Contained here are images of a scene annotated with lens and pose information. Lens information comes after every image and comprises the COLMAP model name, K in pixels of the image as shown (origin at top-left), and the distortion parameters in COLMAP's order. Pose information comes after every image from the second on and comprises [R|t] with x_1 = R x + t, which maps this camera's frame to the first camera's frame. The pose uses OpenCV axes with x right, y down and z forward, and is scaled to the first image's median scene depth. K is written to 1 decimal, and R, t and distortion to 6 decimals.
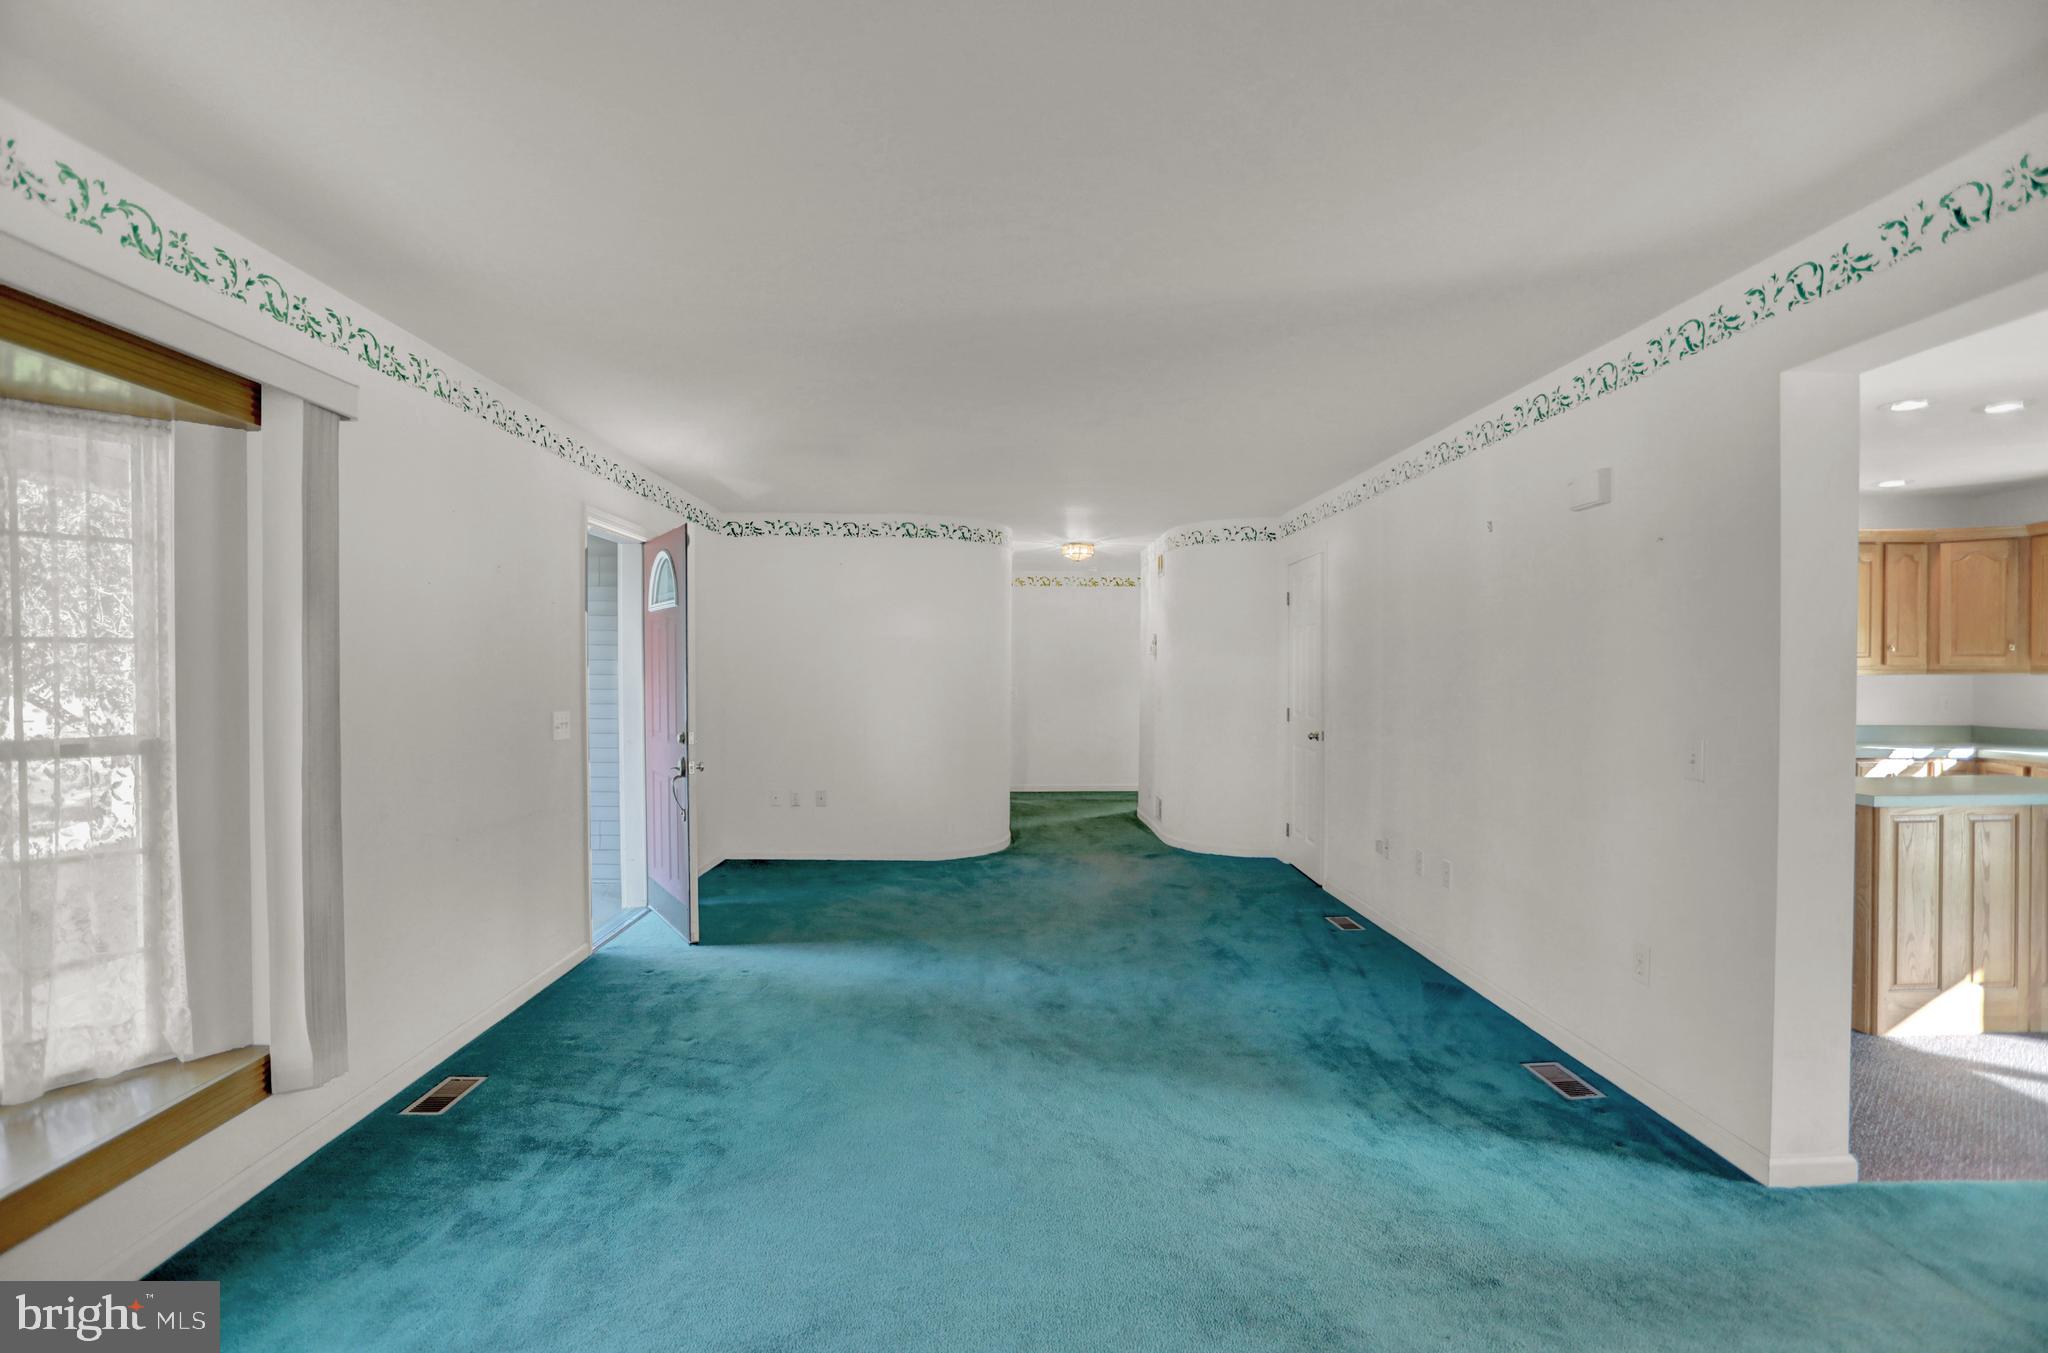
lens RADIAL K [[1003.4, 0, 1024.0], [0, 1003.4, 676.5], [0, 0, 1]] dist [-0.067753, 0.027645]
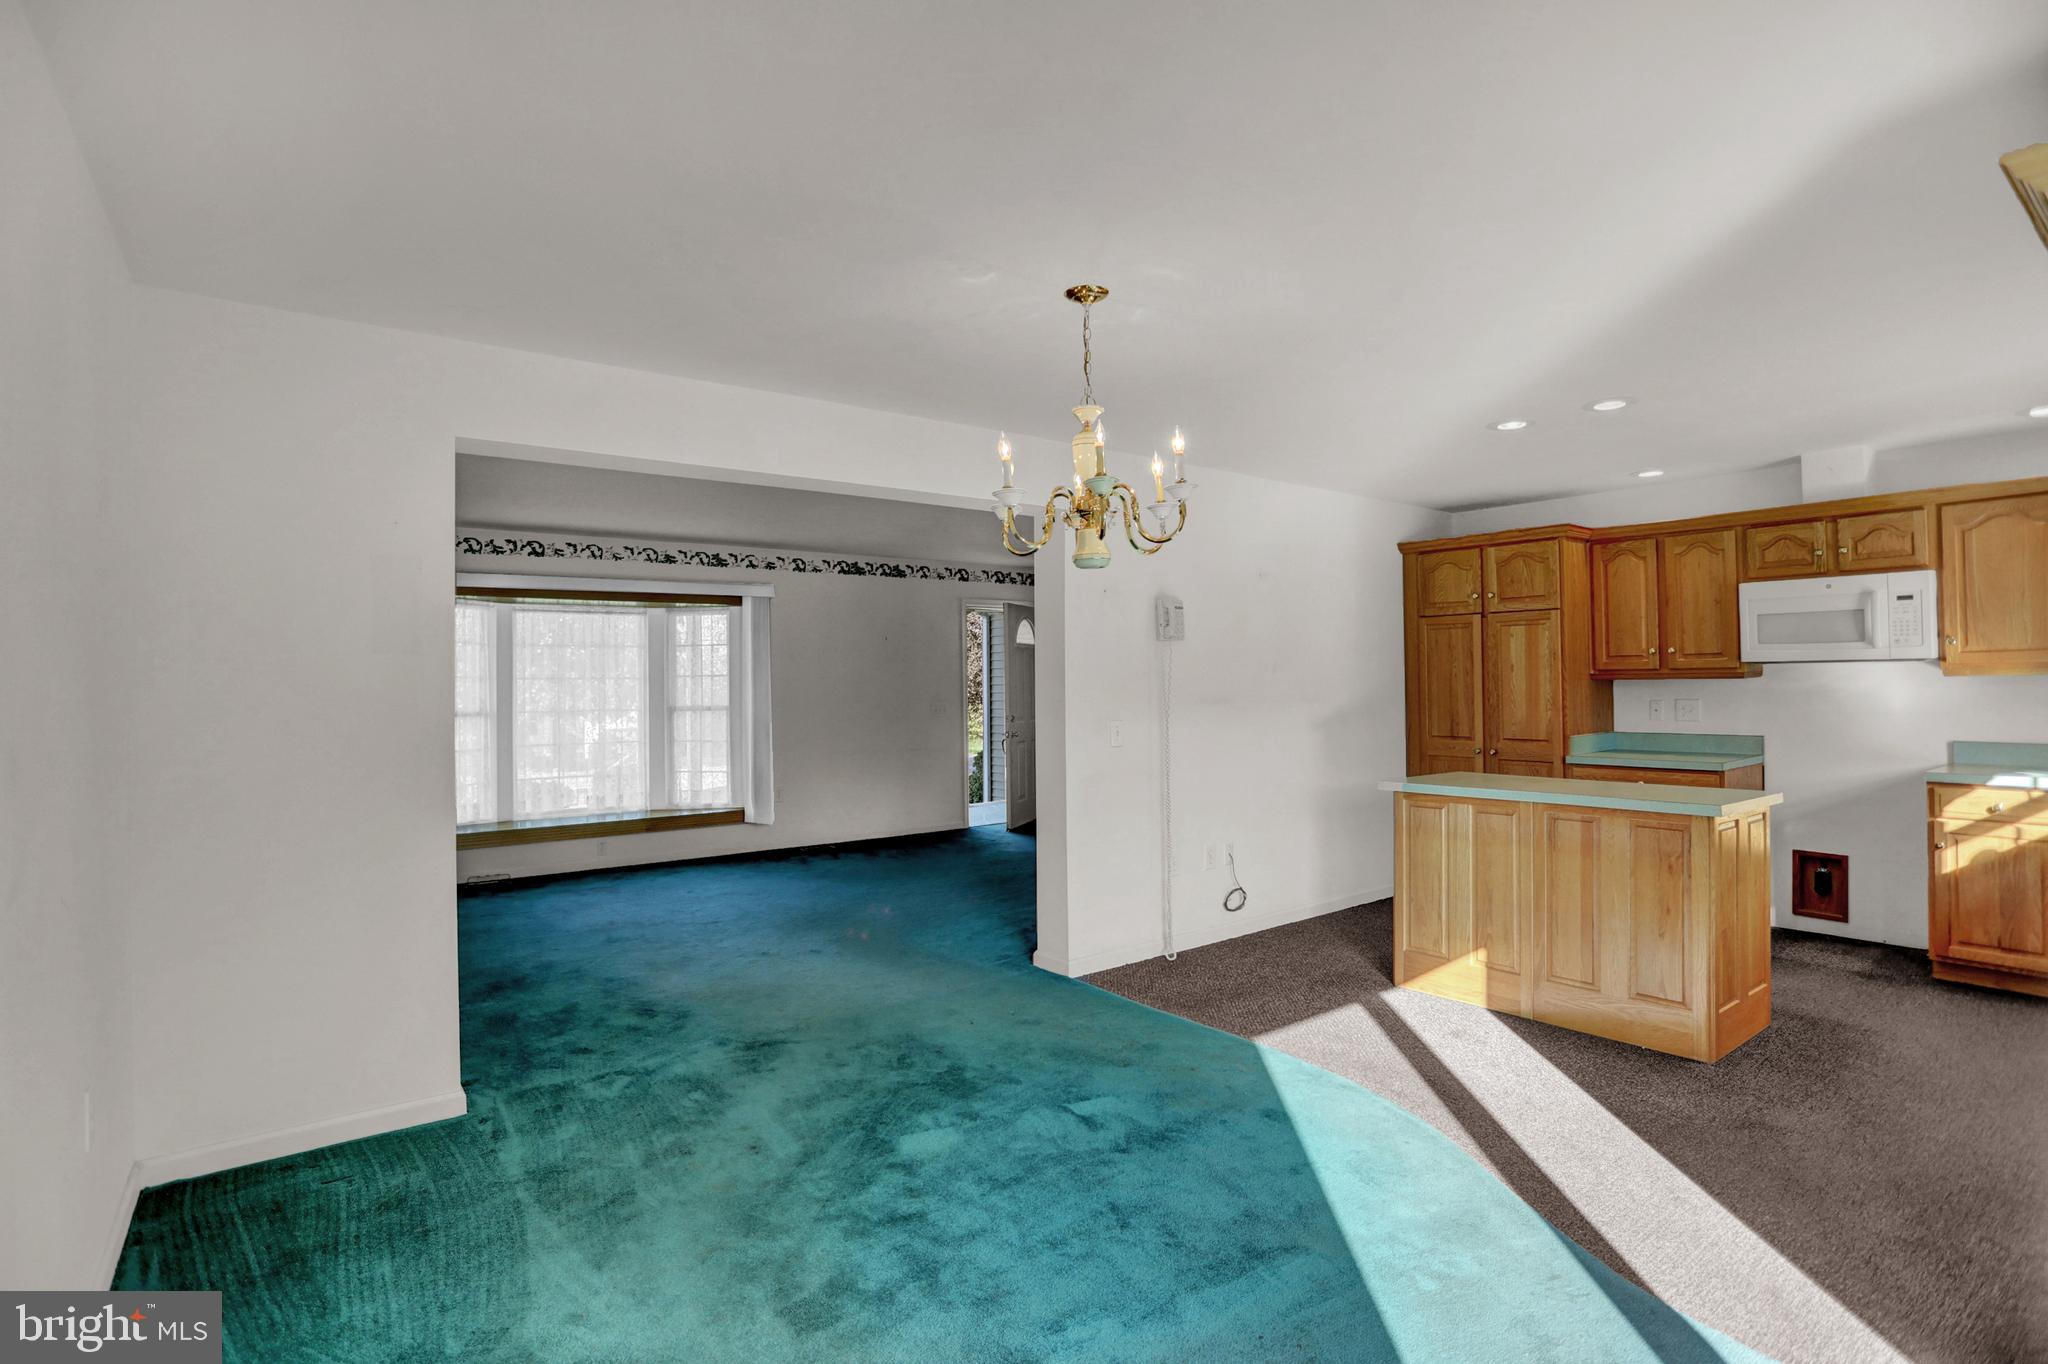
lens RADIAL K [[988.3, 0, 1024.0], [0, 988.3, 682.0], [0, 0, 1]] dist [-0.075644, 0.032366]
pose [[0.566787, -0.012688, -0.823767, 1.061559], [0.007139, 0.999920, -0.010489, 0.006254], [0.823834, 0.000065, 0.566832, -0.033899]]
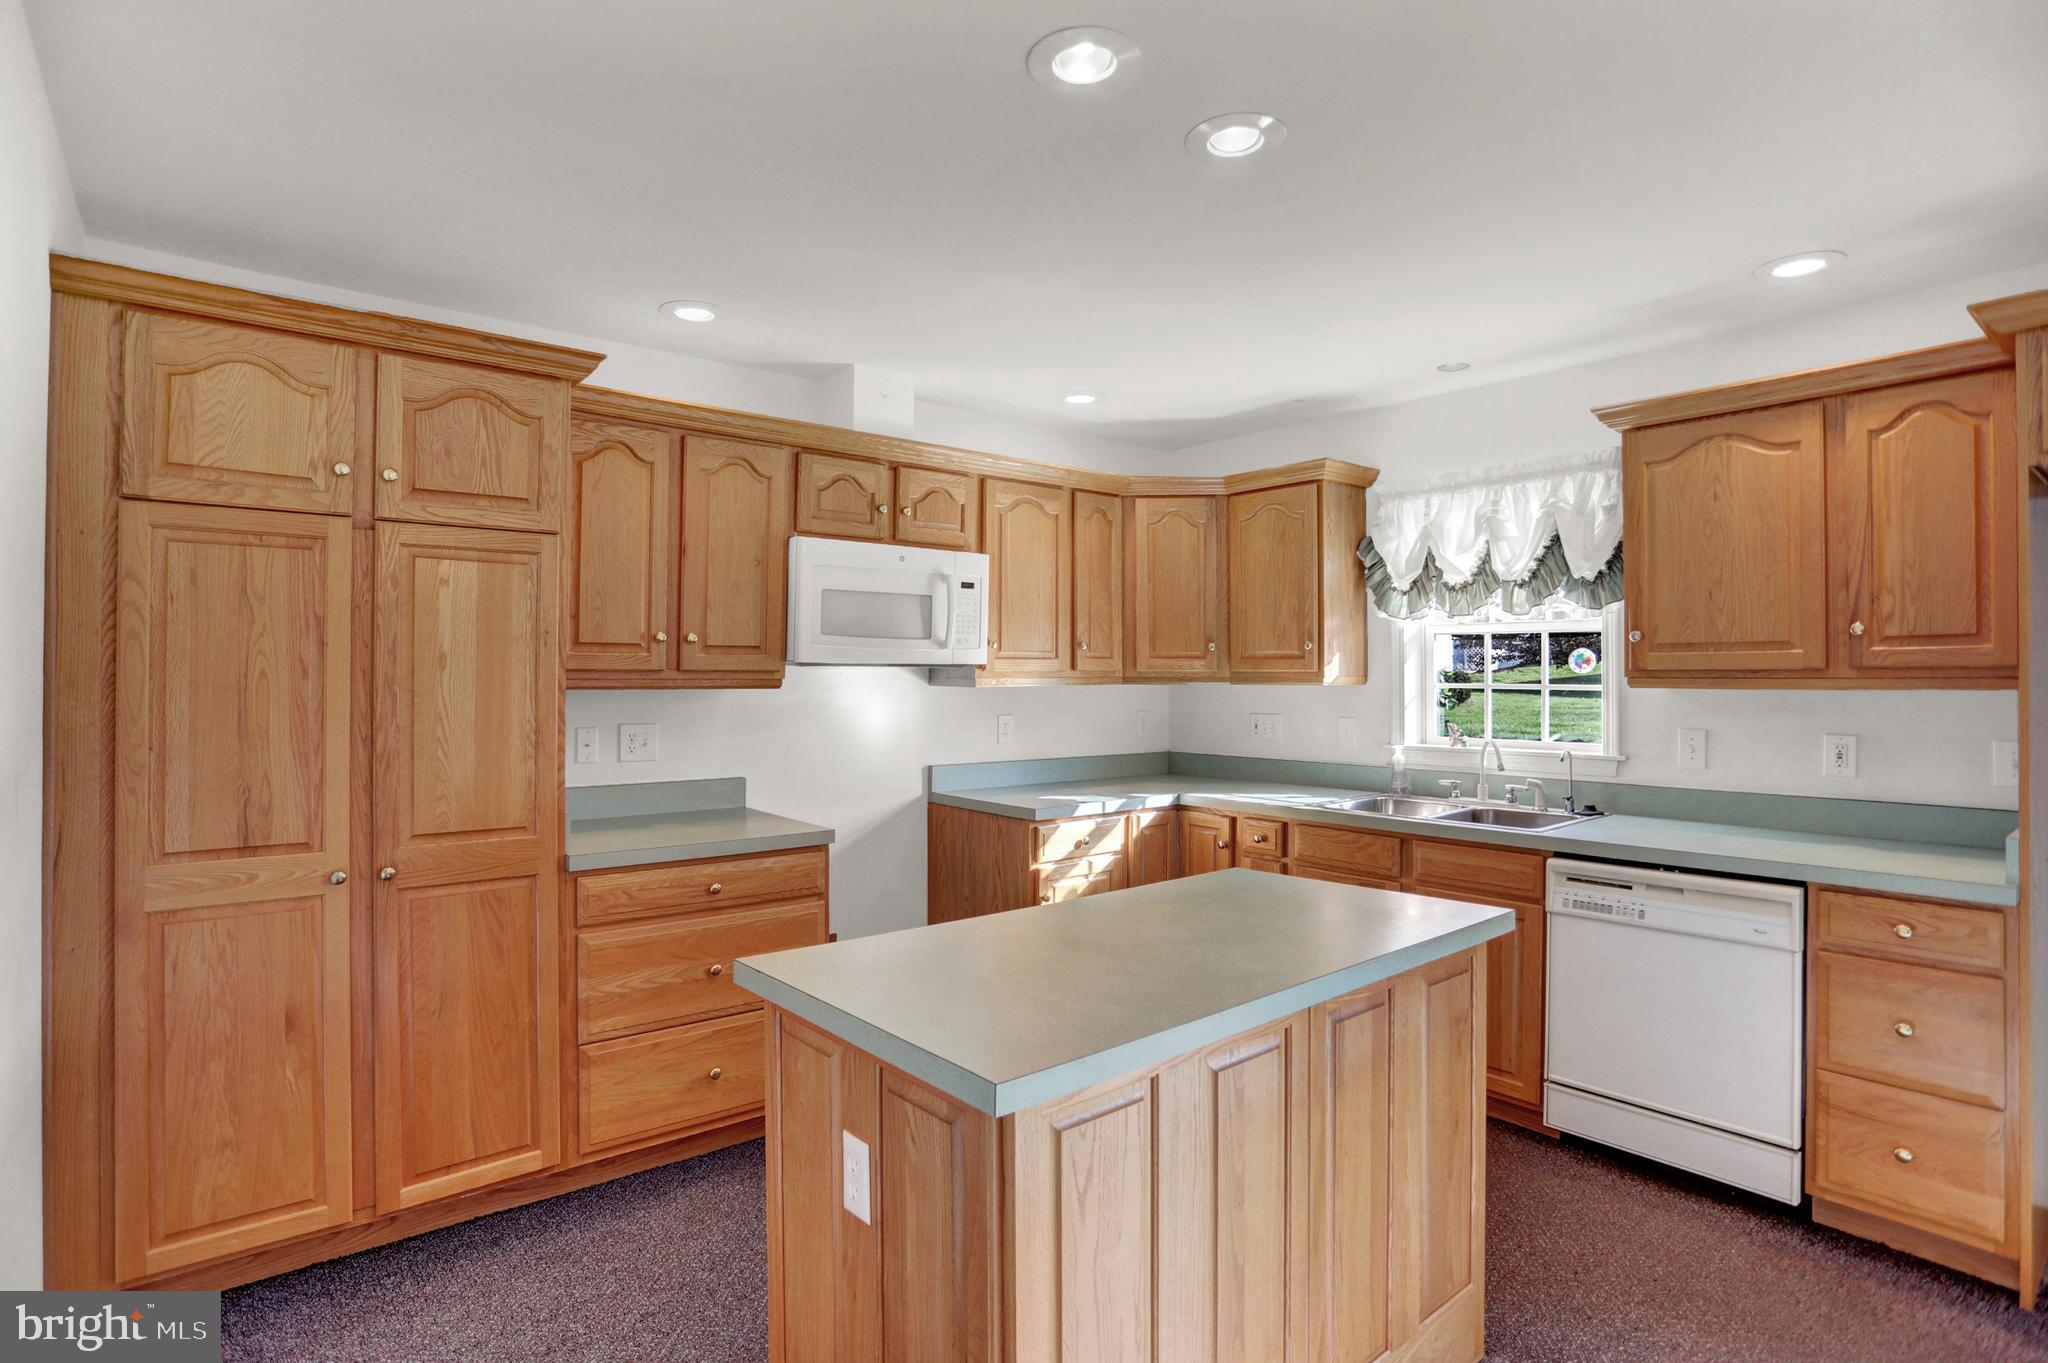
lens RADIAL K [[1027.7, 0, 1001.9], [0, 1027.7, 676.8], [0, 0, 1]] dist [-0.094907, 0.050885]
pose [[0.805042, -0.003067, 0.593210, 0.446174], [0.007395, 0.999961, -0.004866, -0.004891], [-0.593172, 0.008304, 0.805033, 0.476794]]
